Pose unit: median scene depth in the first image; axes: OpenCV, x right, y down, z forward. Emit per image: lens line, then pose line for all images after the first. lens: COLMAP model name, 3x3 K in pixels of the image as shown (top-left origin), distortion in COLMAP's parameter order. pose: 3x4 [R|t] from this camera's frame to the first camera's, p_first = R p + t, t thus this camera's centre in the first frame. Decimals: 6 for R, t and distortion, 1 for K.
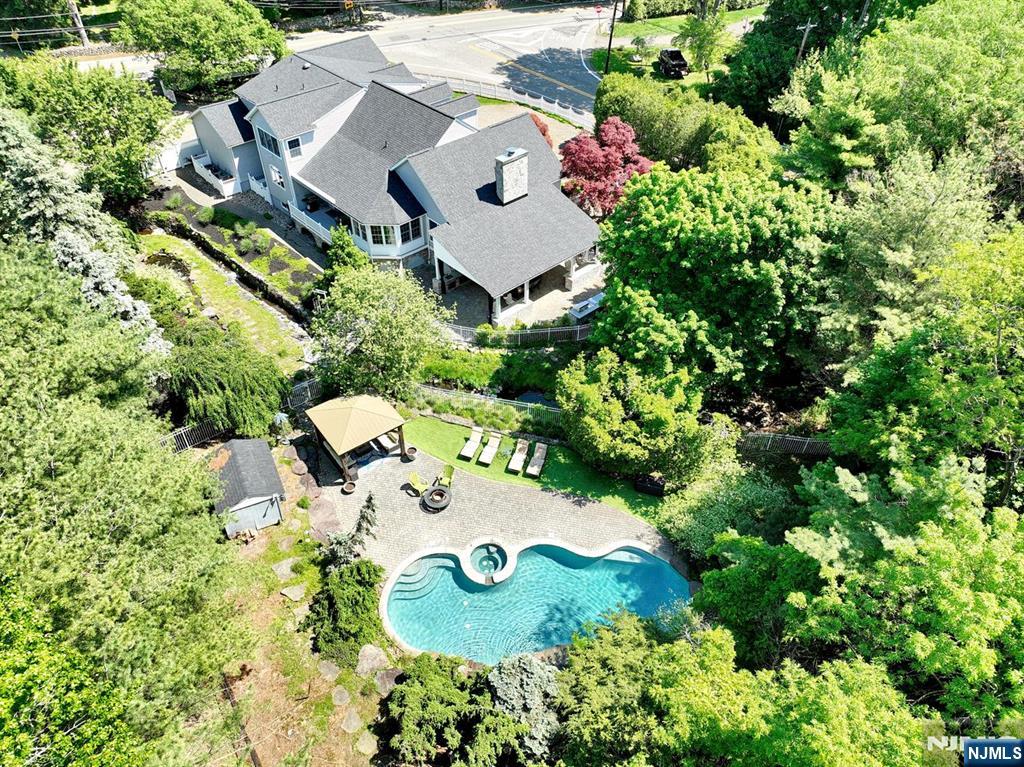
lens RADIAL K [[715.4, 0, 512.0], [0, 715.4, 383.5], [0, 0, 1]] dist [-0.001704, 0.022625]
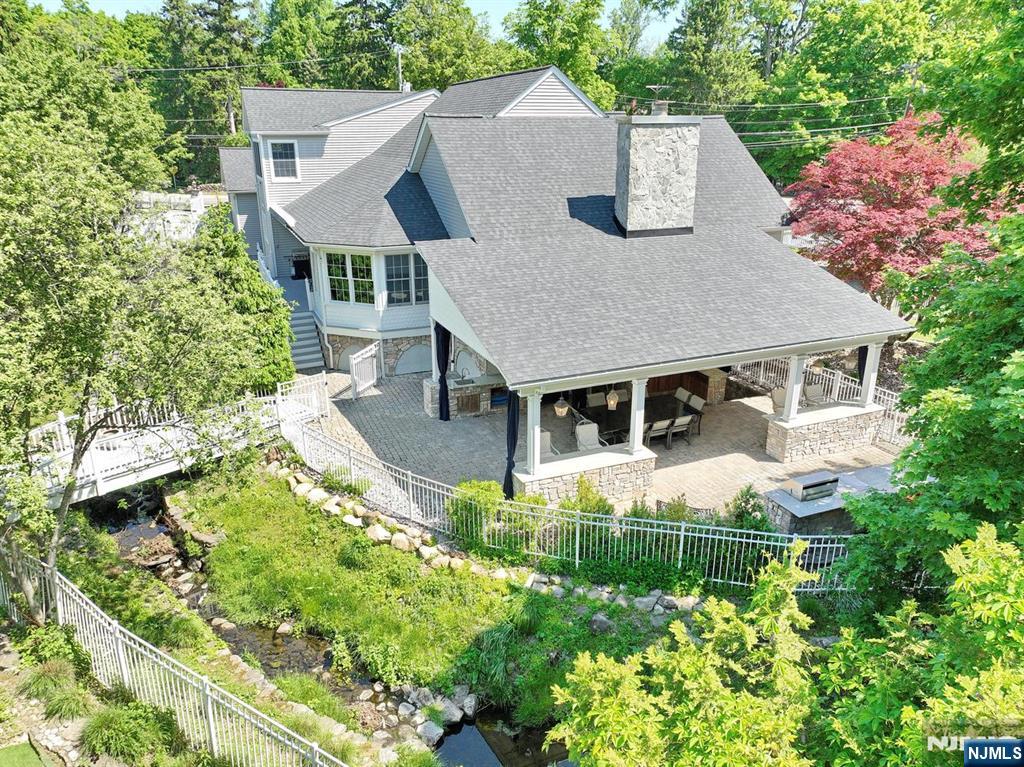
lens RADIAL K [[715.4, 0, 512.0], [0, 715.4, 383.5], [0, 0, 1]] dist [-0.001704, 0.022625]
pose [[0.941231, 0.106057, -0.320681, 0.067758], [-0.222911, 0.908350, -0.353851, -0.010540], [0.253762, 0.404539, 0.878609, 0.659223]]
